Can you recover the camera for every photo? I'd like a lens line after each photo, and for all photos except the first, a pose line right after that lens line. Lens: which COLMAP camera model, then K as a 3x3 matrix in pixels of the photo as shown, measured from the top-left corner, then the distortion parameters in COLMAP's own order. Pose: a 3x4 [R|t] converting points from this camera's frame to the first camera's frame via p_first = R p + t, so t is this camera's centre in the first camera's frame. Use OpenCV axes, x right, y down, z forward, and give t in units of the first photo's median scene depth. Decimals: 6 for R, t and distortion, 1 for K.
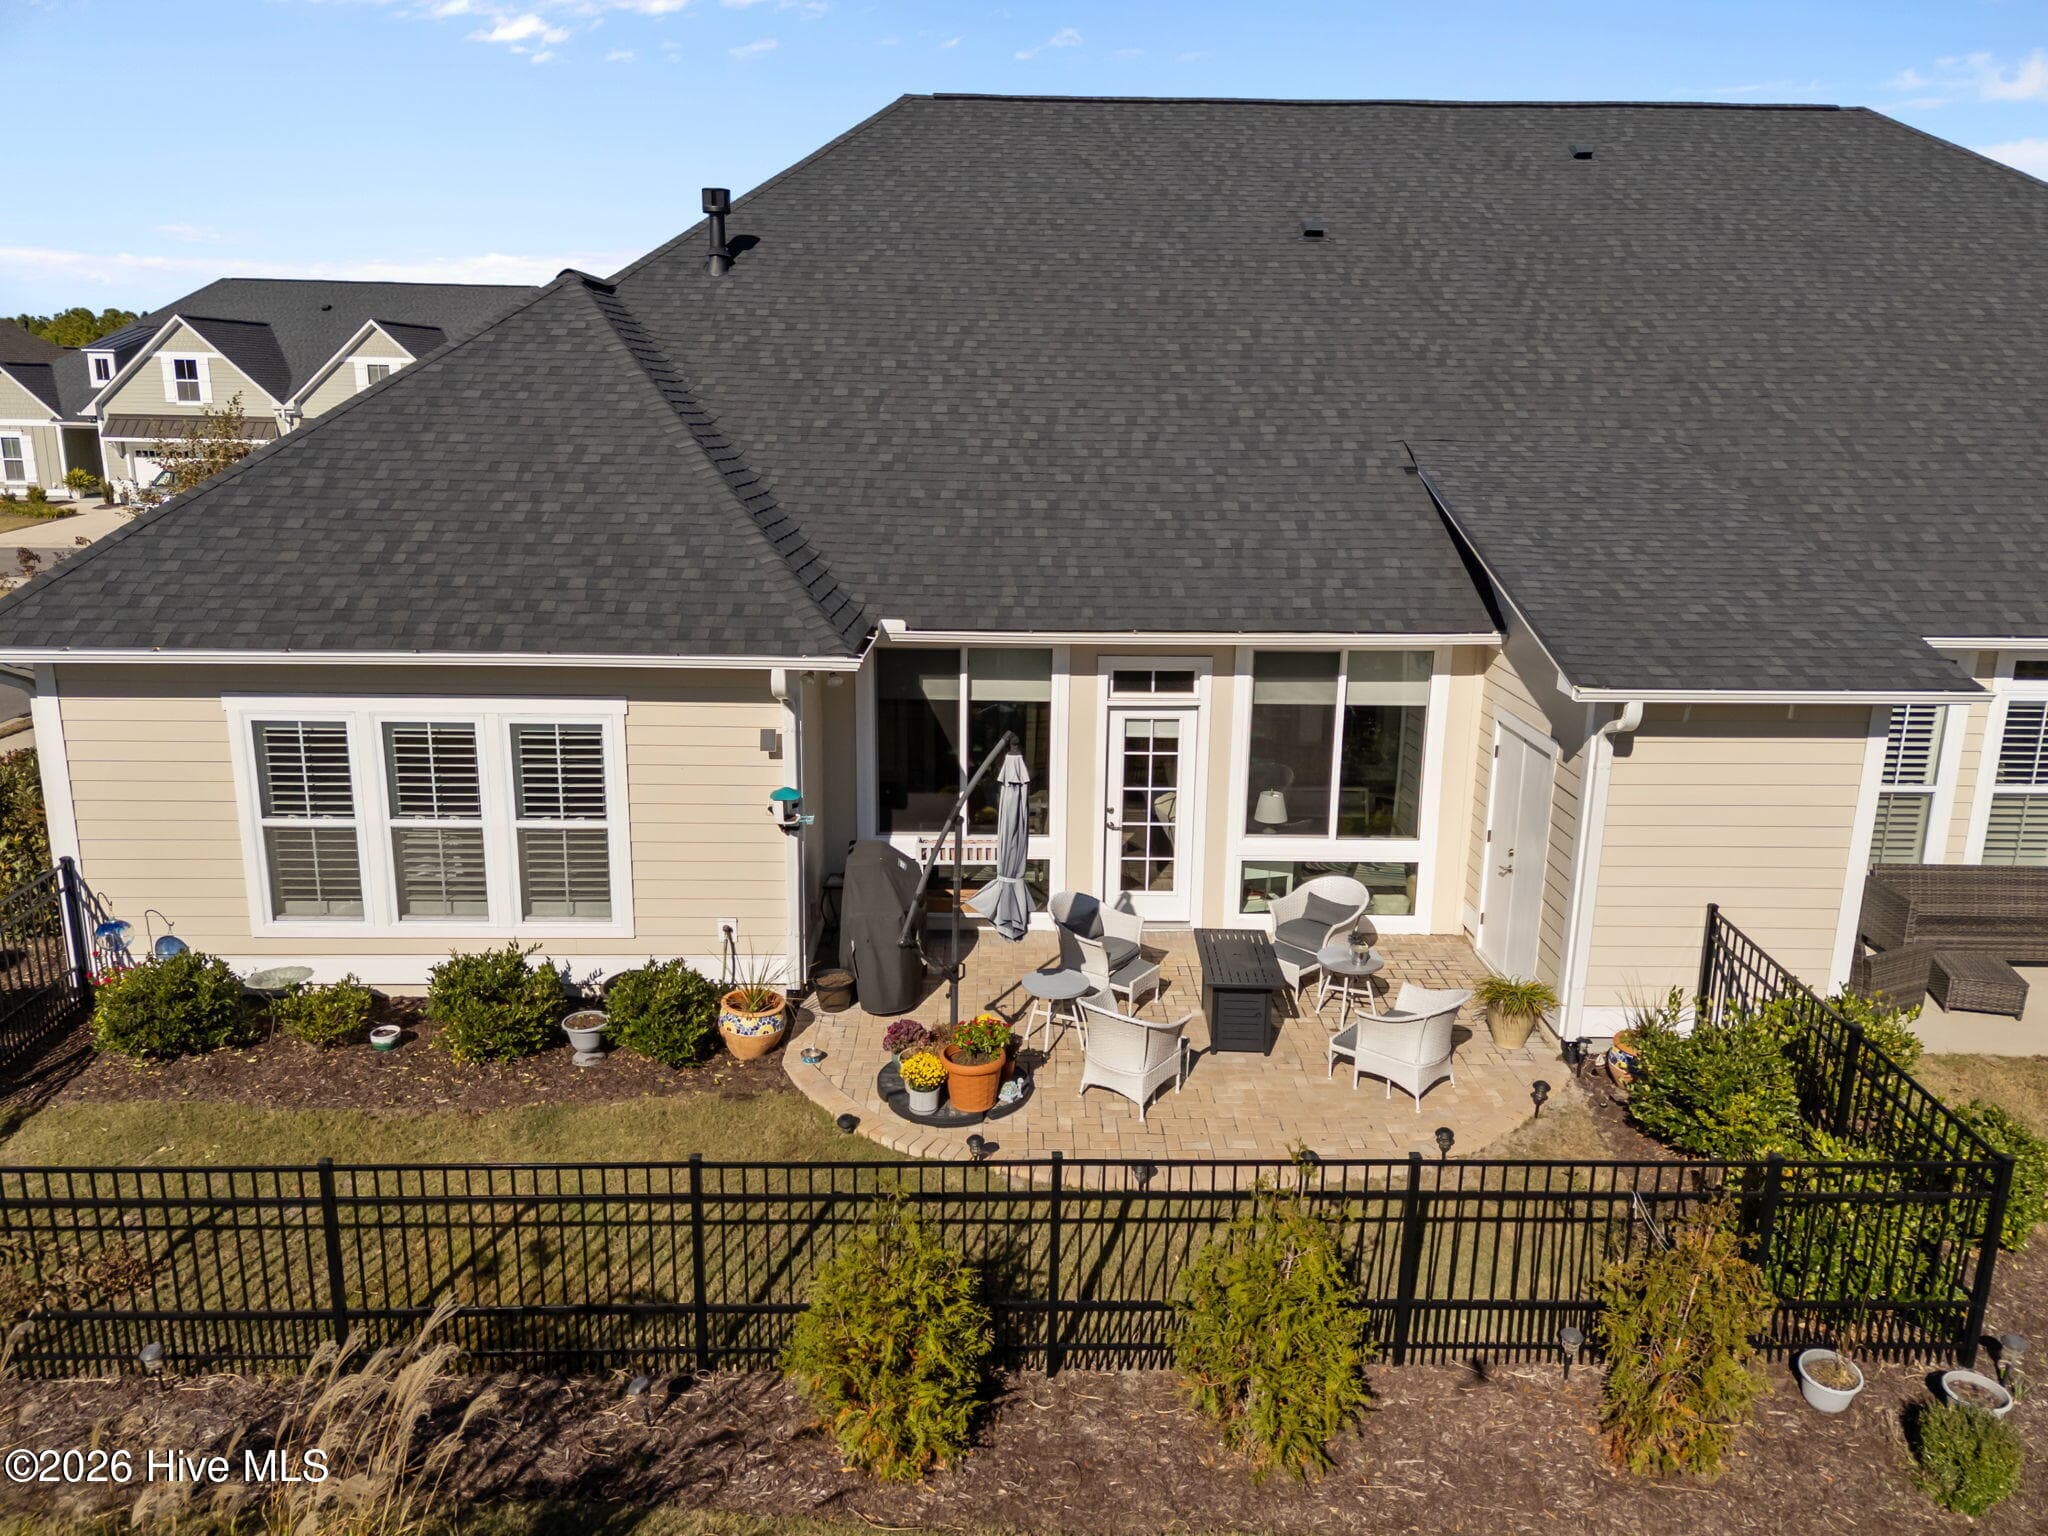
lens RADIAL K [[1466.0, 0, 1026.9], [0, 1466.0, 798.3], [0, 0, 1]] dist [0.079580, -0.000183]
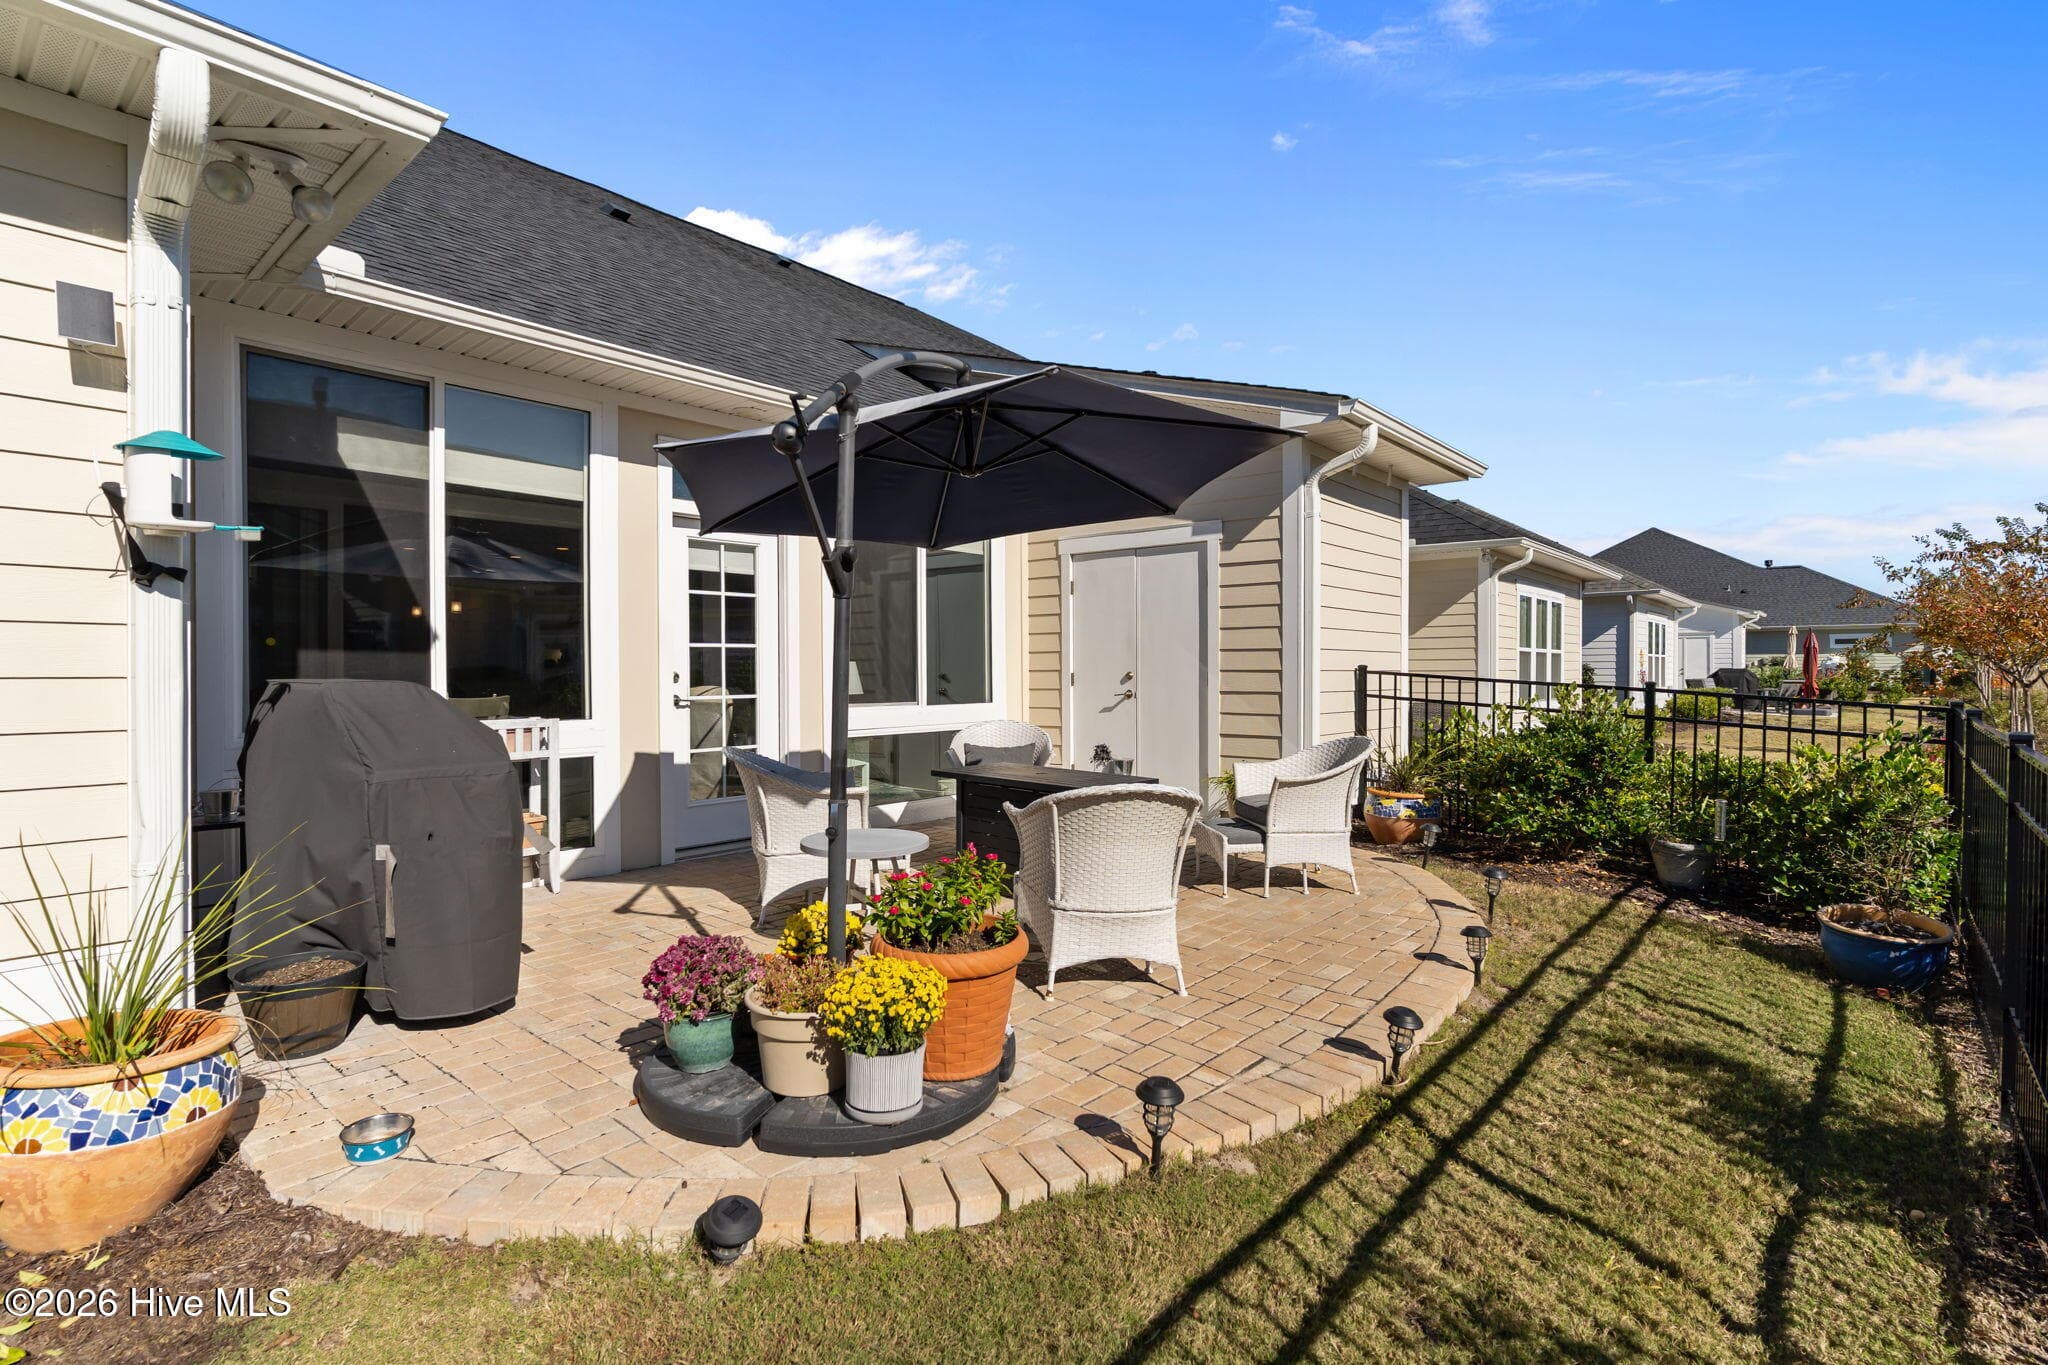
lens RADIAL K [[971.4, 0, 1022.2], [0, 971.4, 688.1], [0, 0, 1]] dist [0.003625, -0.000369]
pose [[0.657076, -0.022799, 0.753480, -0.204945], [0.204503, 0.967449, -0.149064, 0.131408], [-0.725555, 0.252035, 0.640350, 0.684555]]
